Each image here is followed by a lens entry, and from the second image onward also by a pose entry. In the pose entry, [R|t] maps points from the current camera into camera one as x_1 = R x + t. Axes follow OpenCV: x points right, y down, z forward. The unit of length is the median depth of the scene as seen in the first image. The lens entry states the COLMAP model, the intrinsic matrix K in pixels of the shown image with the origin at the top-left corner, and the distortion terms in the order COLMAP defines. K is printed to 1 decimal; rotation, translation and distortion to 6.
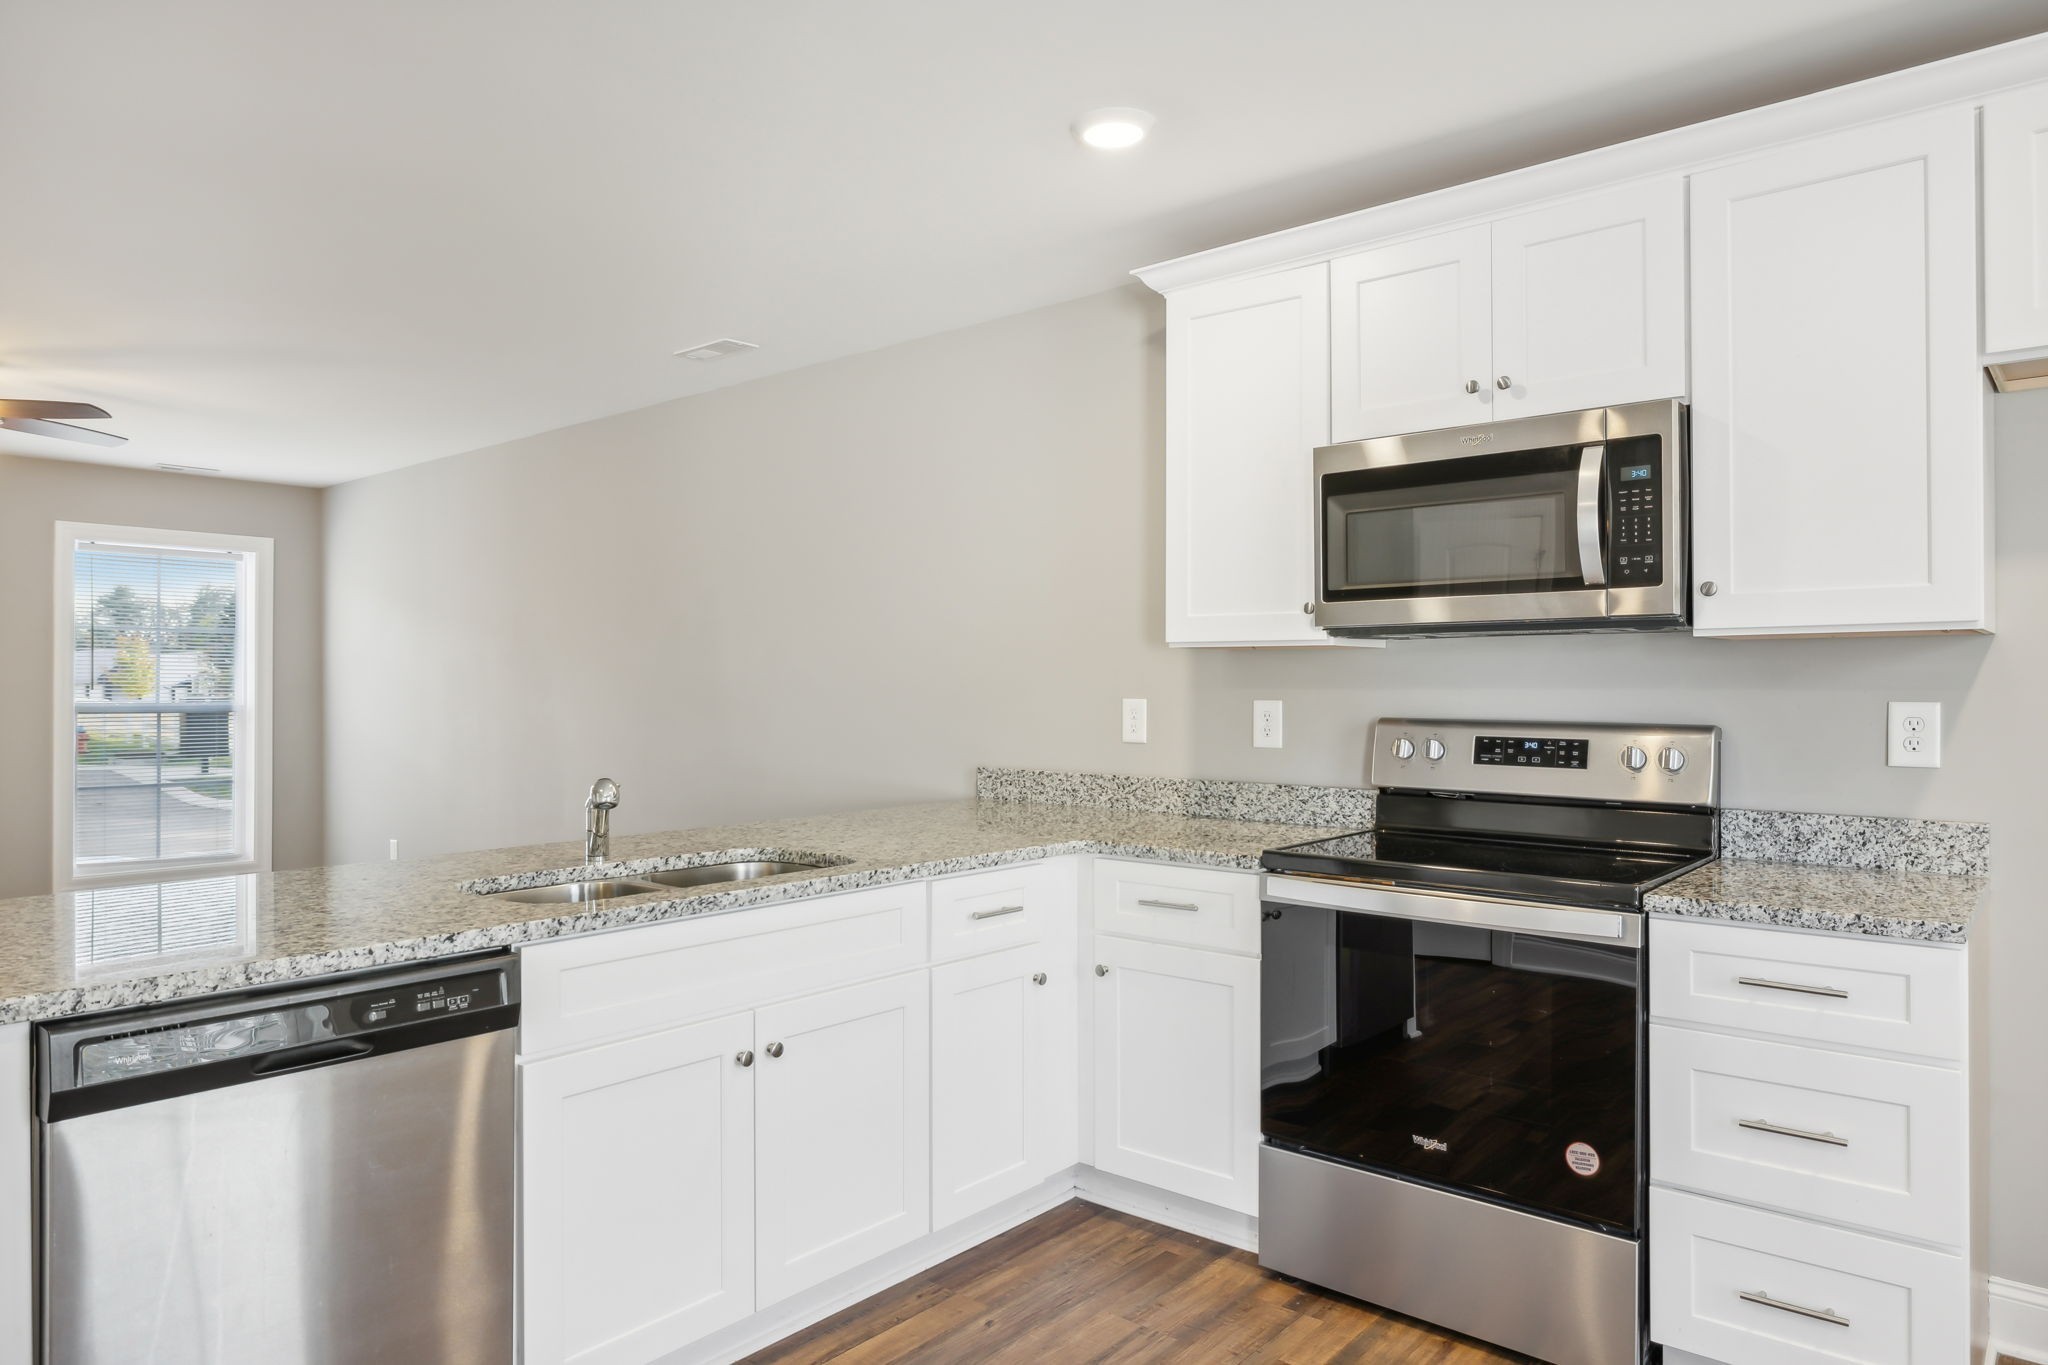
lens RADIAL K [[1261.8, 0, 998.9], [0, 1261.8, 703.0], [0, 0, 1]] dist [0.002719, 0.000774]
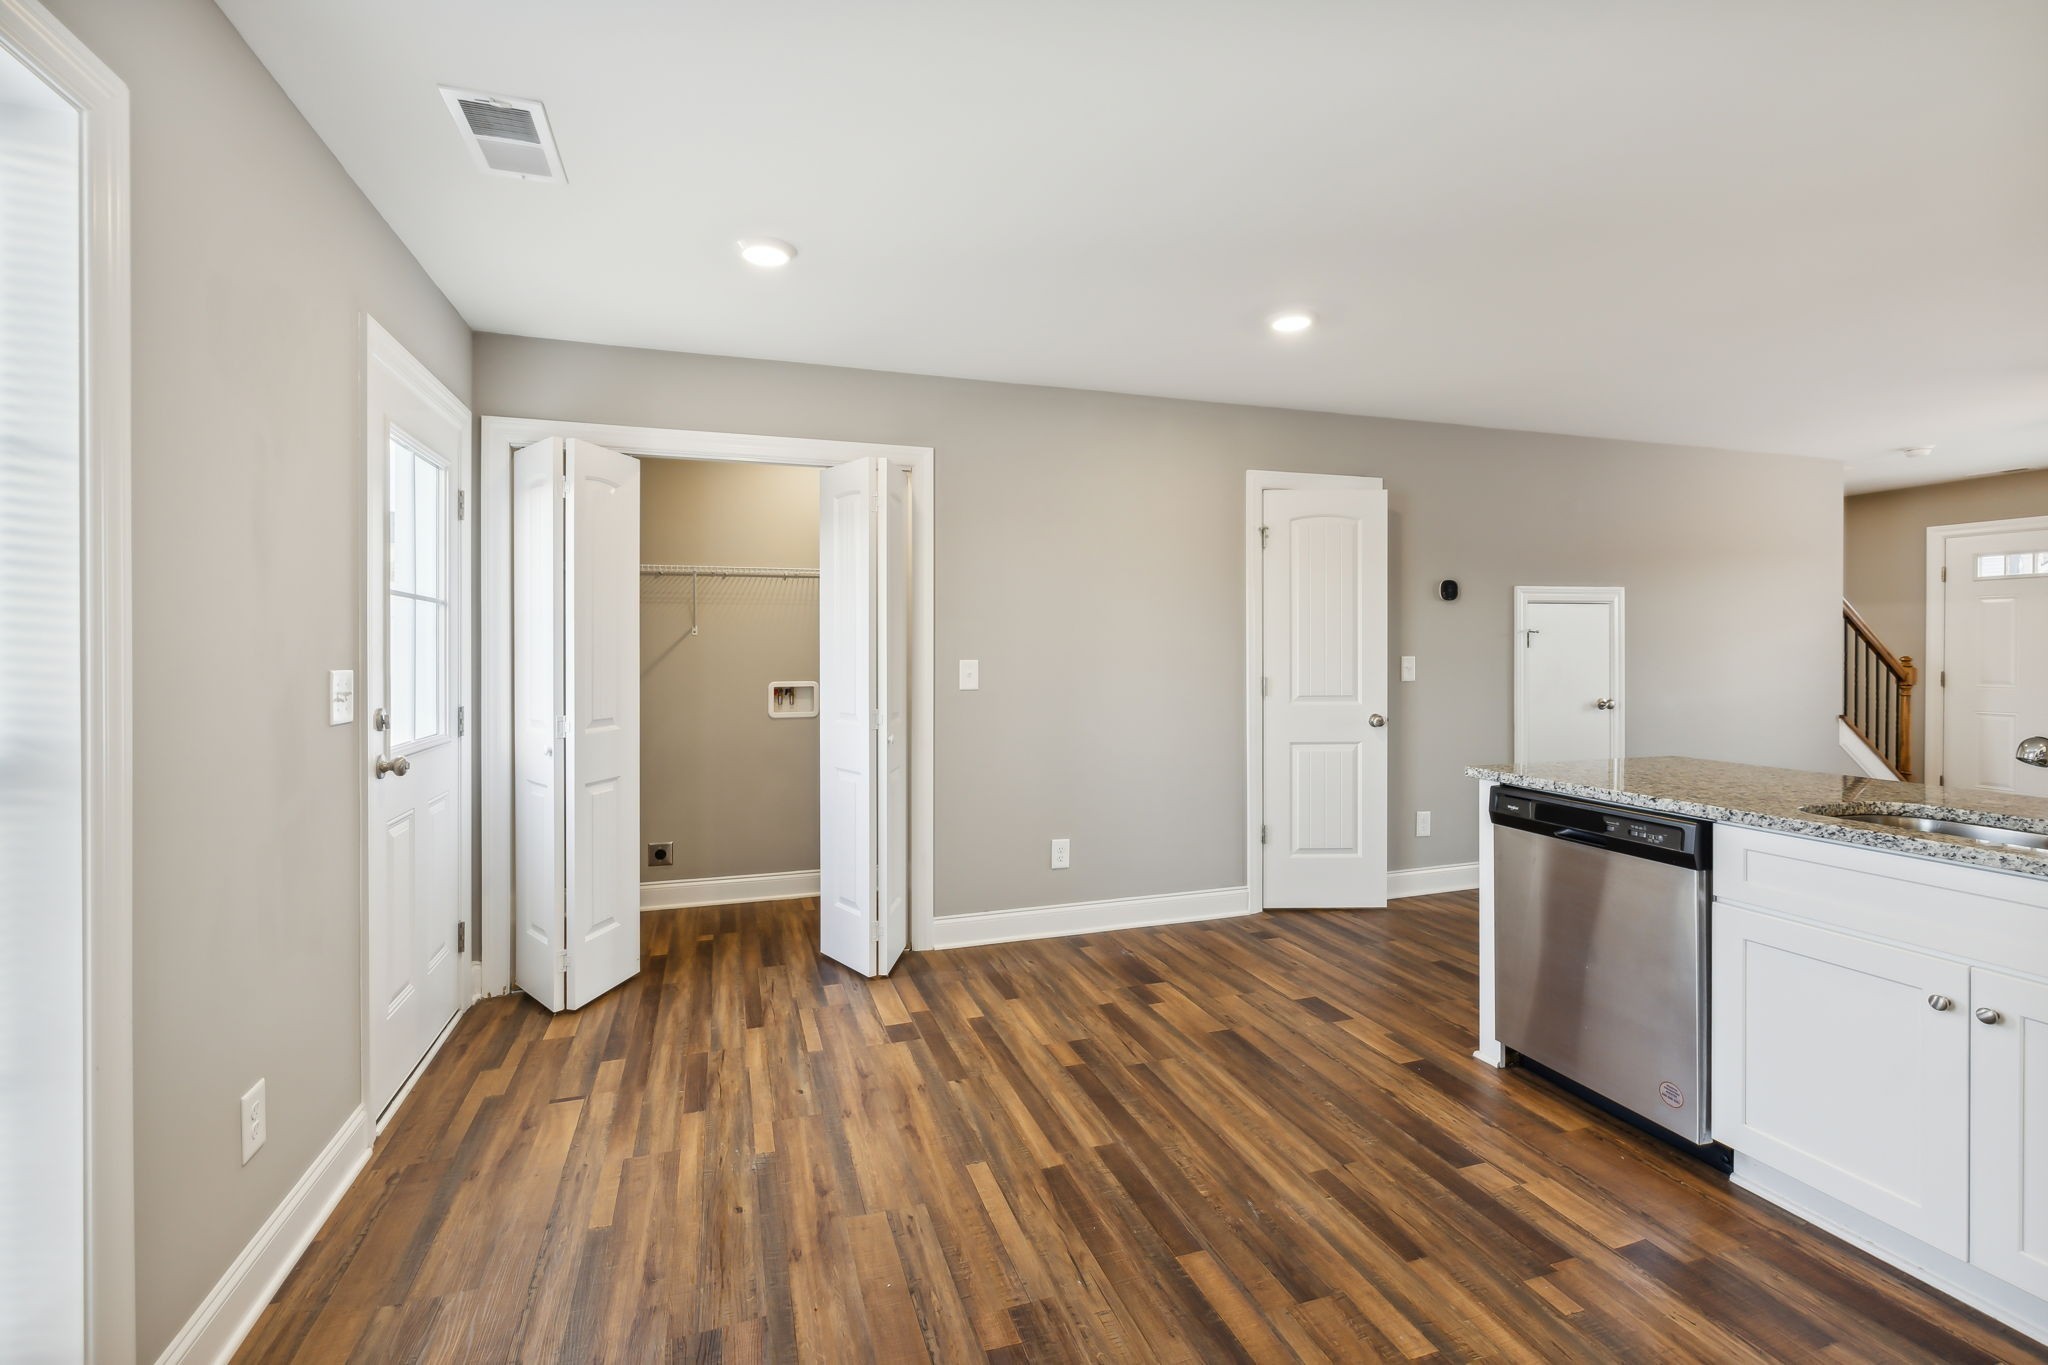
lens RADIAL K [[888.3, 0, 1024.0], [0, 888.3, 682.5], [0, 0, 1]] dist [0.001703, 0.000230]
pose [[-0.493160, 0.036131, -0.869188, 0.786871], [-0.009012, 0.998871, 0.046634, -0.013577], [0.869892, 0.030831, -0.492278, 0.663827]]
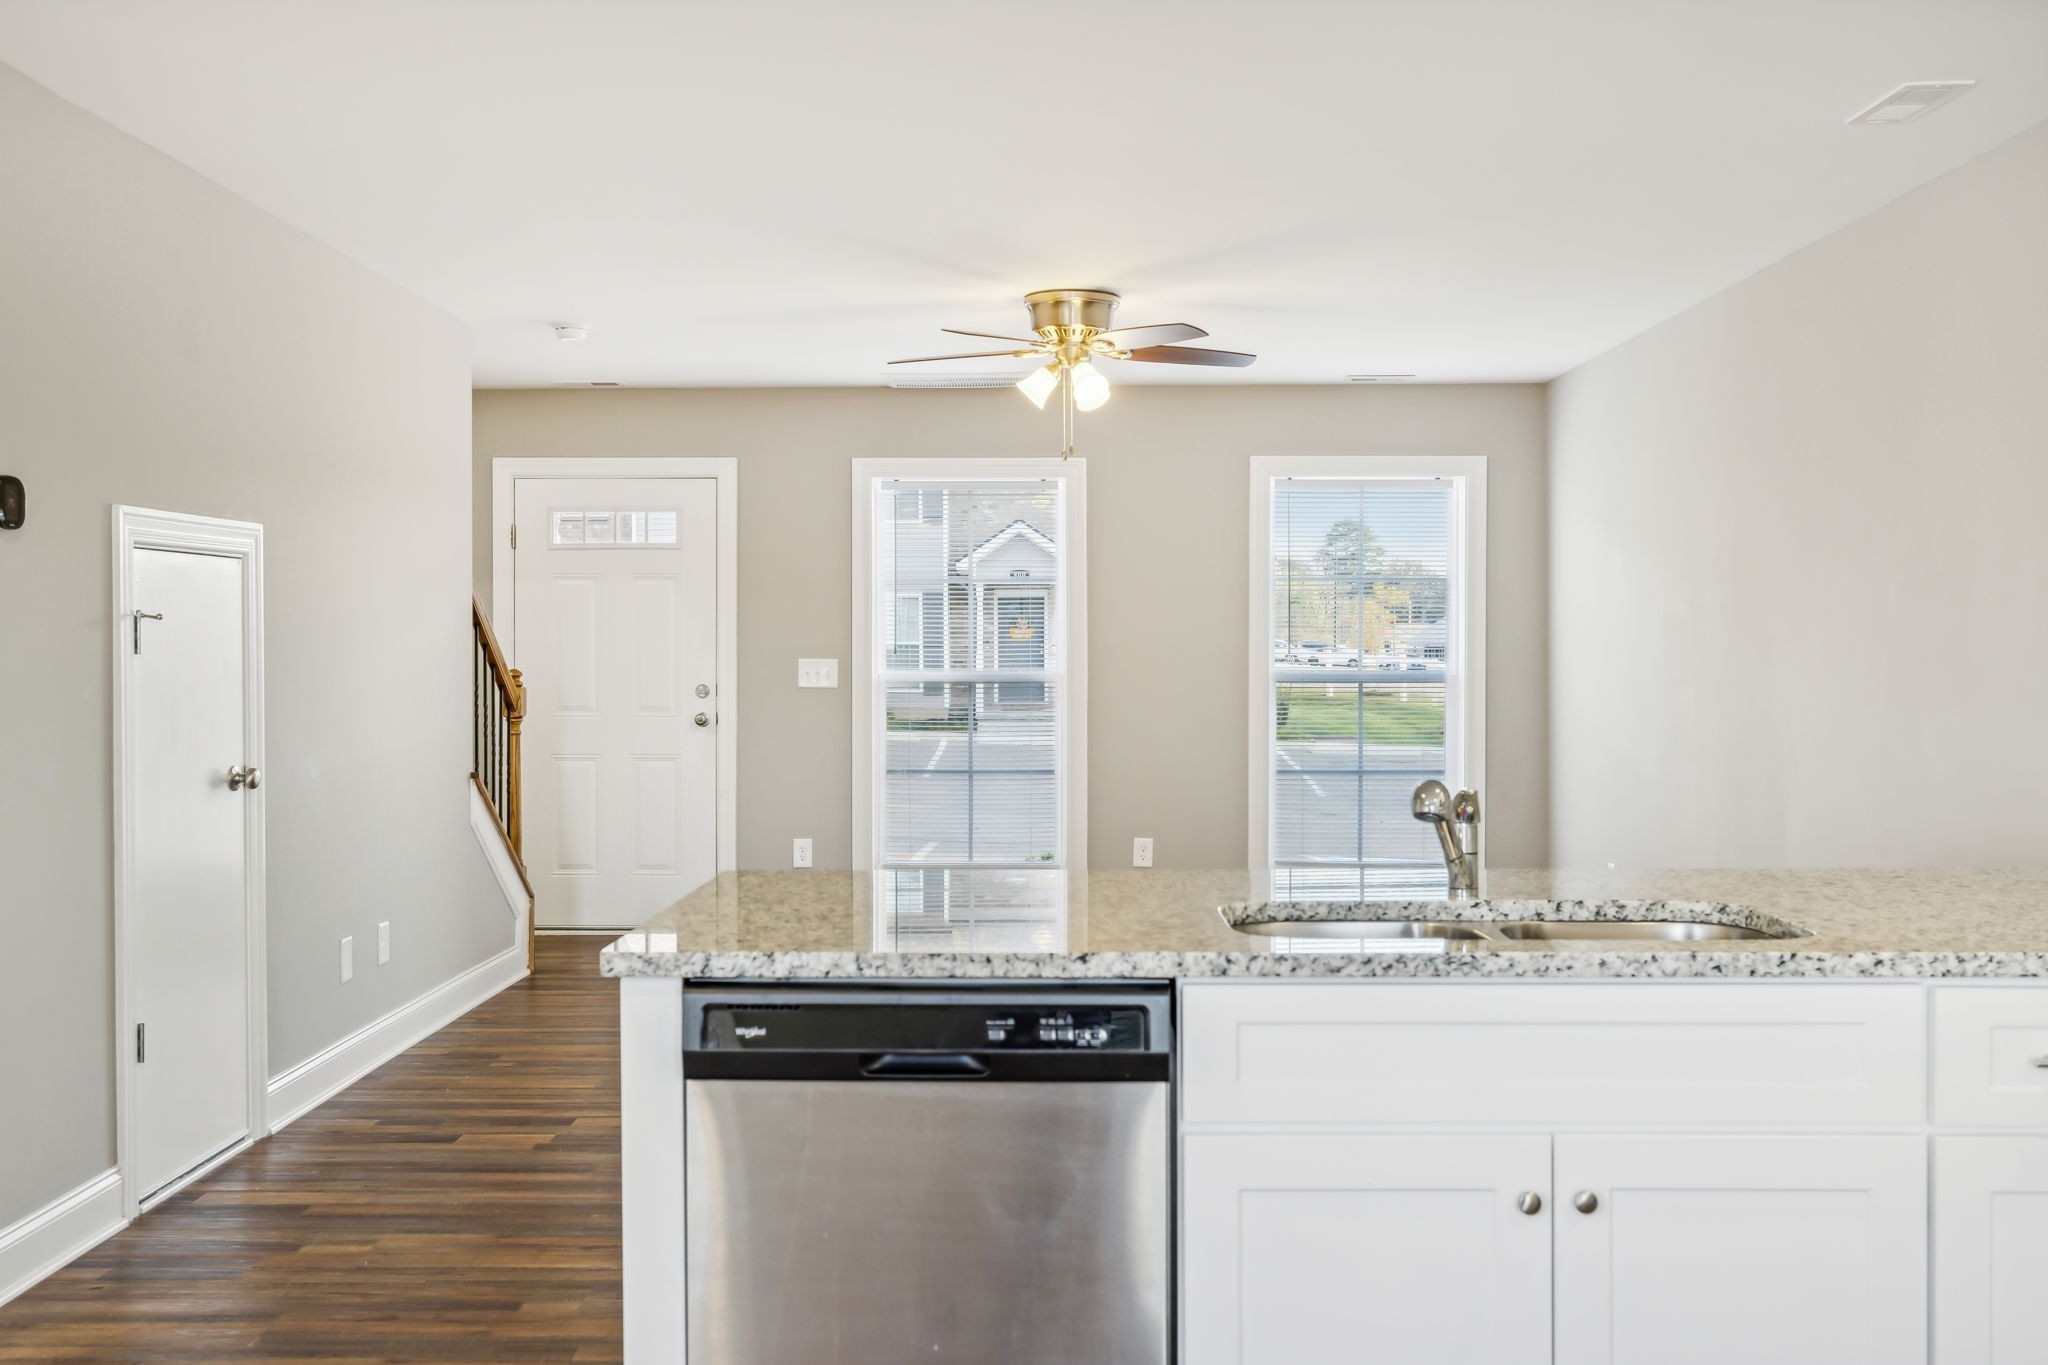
lens RADIAL K [[1898.6, 0, 1024.0], [0, 1898.6, 682.5], [0, 0, 1]] dist [0.006399, 0.011124]
pose [[0.655130, 0.011256, -0.755432, 0.370757], [-0.007595, 0.999937, 0.008312, -0.002840], [0.755478, 0.000292, 0.655174, 0.124984]]
